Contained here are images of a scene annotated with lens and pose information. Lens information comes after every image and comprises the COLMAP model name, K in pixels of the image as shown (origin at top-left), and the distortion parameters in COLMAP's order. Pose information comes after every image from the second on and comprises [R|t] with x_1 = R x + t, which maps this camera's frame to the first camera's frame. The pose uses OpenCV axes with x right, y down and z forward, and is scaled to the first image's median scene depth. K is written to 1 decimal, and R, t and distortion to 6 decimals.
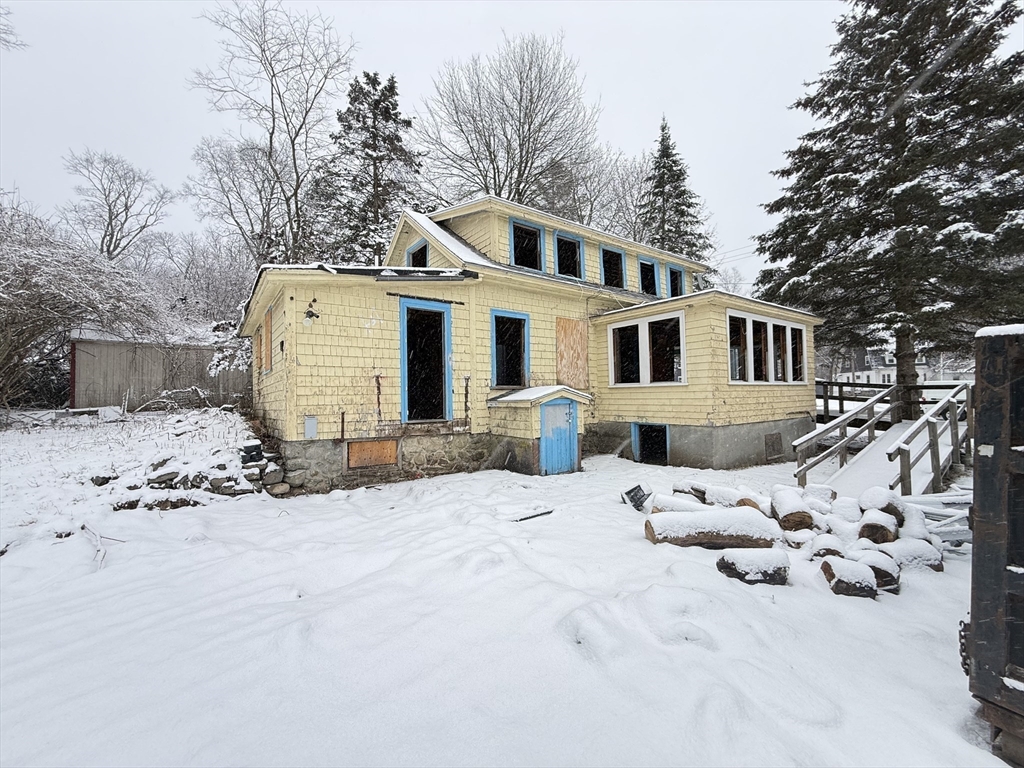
lens RADIAL K [[409.3, 0, 512.0], [0, 409.3, 384.0], [0, 0, 1]] dist [0.000453, -0.000012]
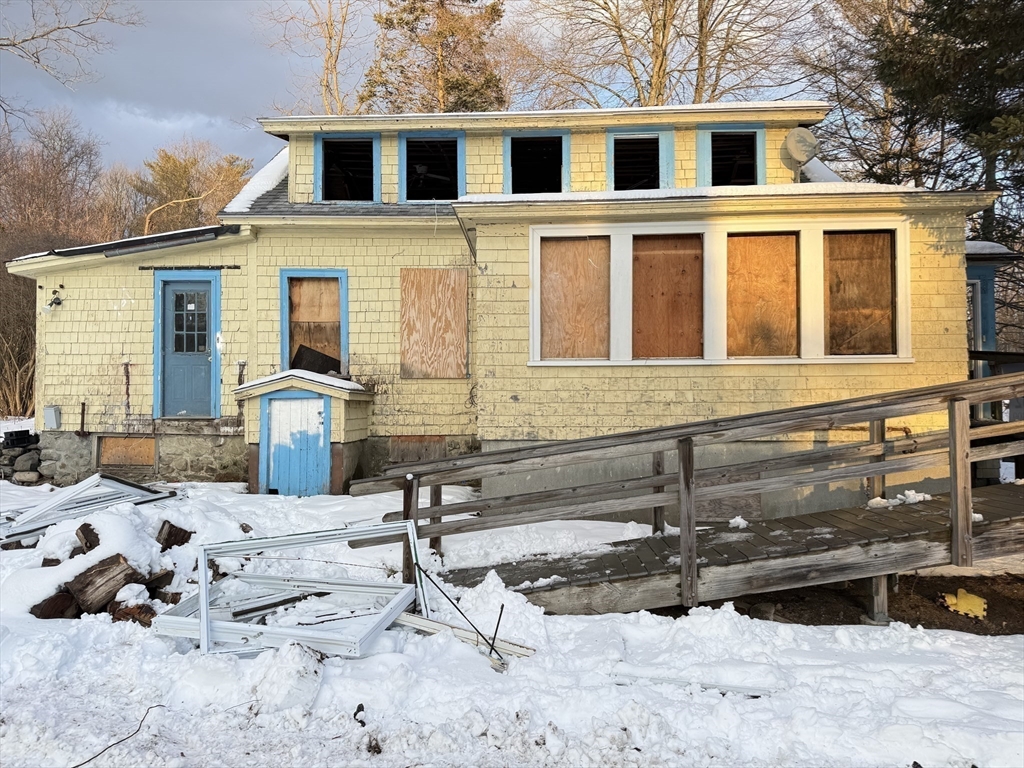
lens RADIAL K [[748.8, 0, 512.0], [0, 748.8, 384.0], [0, 0, 1]] dist [0.038610, -0.008995]
pose [[0.780262, -0.002048, -0.625450, 1.210577], [0.005699, 0.999976, 0.003836, 0.020949], [0.625427, -0.006557, 0.780255, 0.224100]]
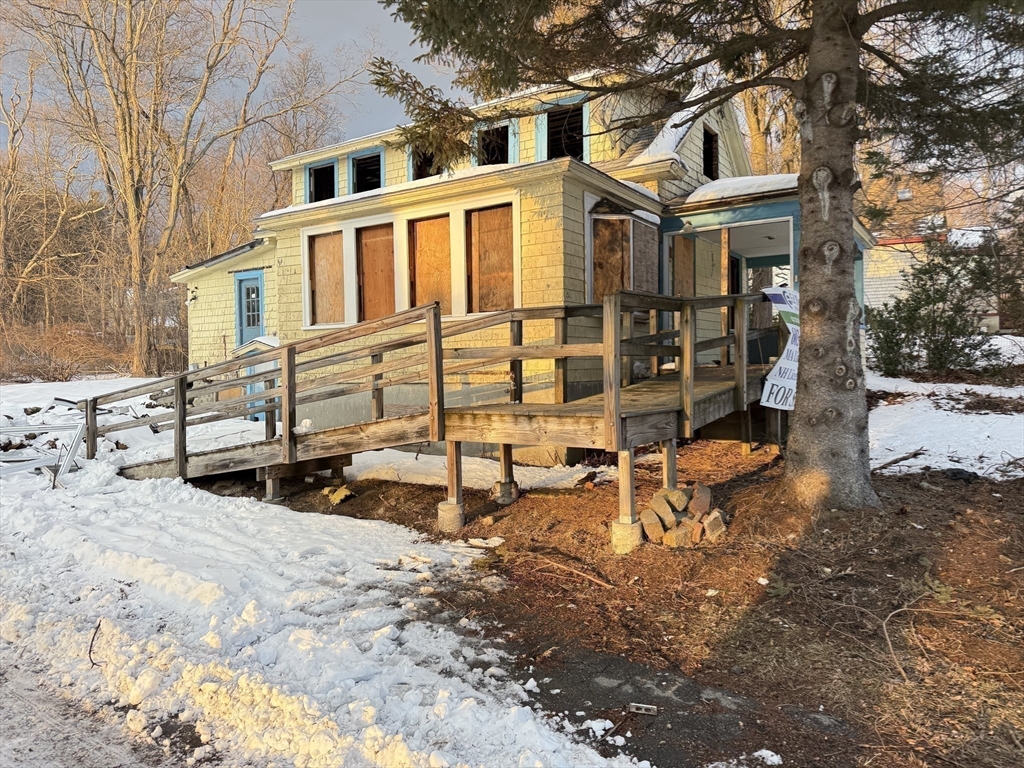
lens RADIAL K [[748.8, 0, 512.0], [0, 748.8, 384.0], [0, 0, 1]] dist [0.038610, -0.008995]
pose [[0.329775, 0.033253, -0.943474, 2.120222], [0.033266, 0.998350, 0.046815, 0.050230], [0.943473, -0.046824, 0.328125, 0.967250]]
